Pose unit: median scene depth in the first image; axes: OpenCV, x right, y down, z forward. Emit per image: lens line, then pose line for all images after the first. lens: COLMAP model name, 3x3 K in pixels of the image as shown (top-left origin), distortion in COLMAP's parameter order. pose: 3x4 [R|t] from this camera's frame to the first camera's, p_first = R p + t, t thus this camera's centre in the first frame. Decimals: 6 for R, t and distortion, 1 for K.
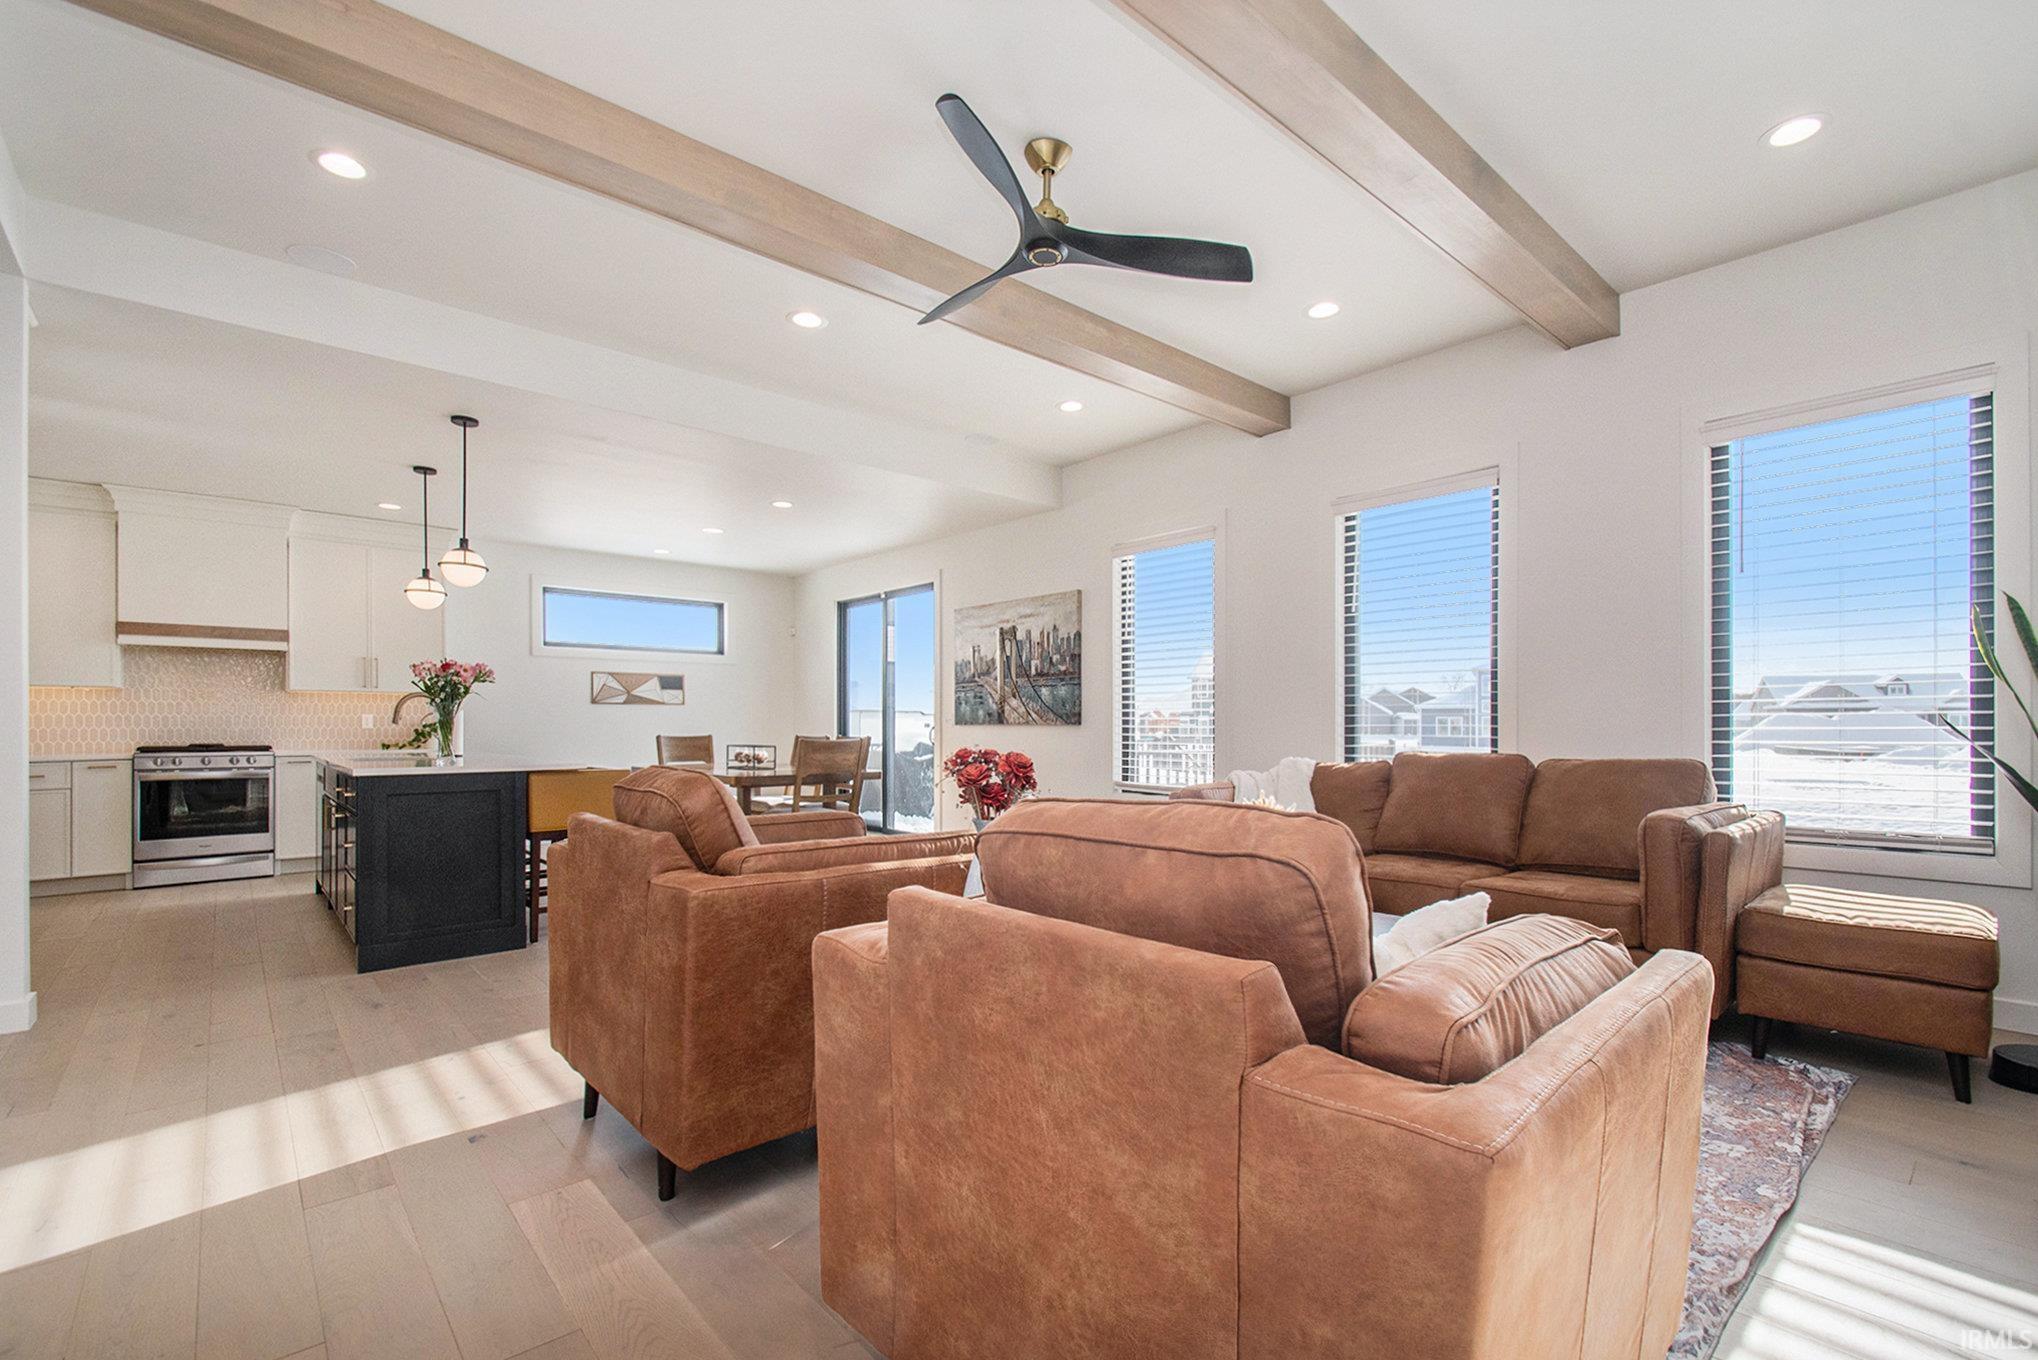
lens RADIAL K [[914.7, 0, 1013.5], [0, 914.7, 720.6], [0, 0, 1]] dist [0.015045, -0.000916]
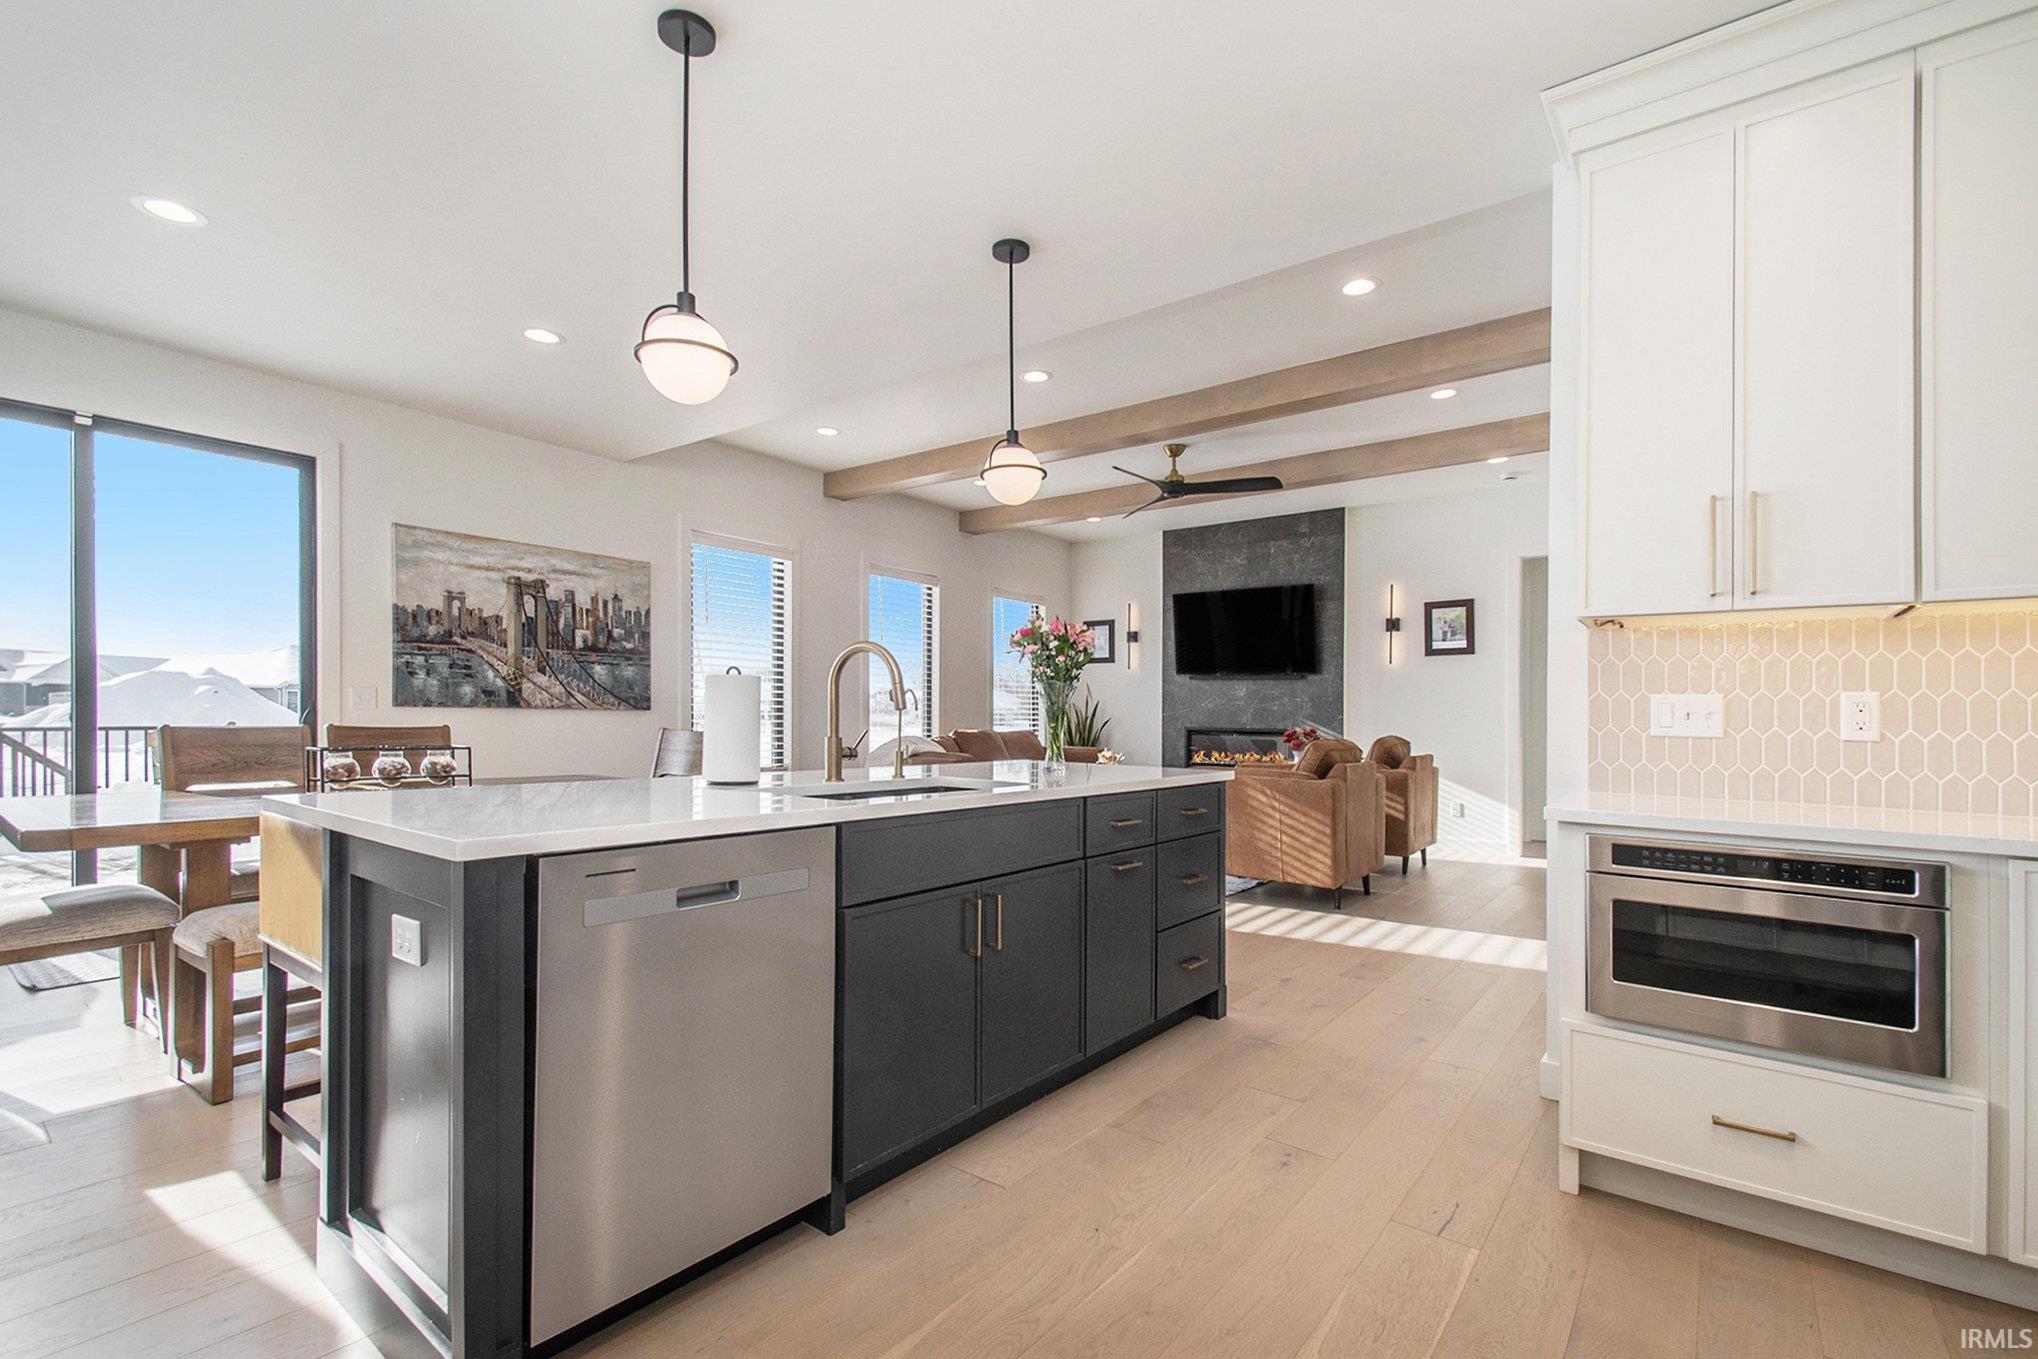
lens RADIAL K [[873.7, 0, 1051.7], [0, 873.7, 685.0], [0, 0, 1]] dist [-0.000516, -0.000101]
pose [[-0.220402, 0.035797, 0.974752, -0.820048], [-0.016688, 0.999042, -0.040462, 0.007600], [-0.975266, -0.025184, -0.219594, 0.754857]]
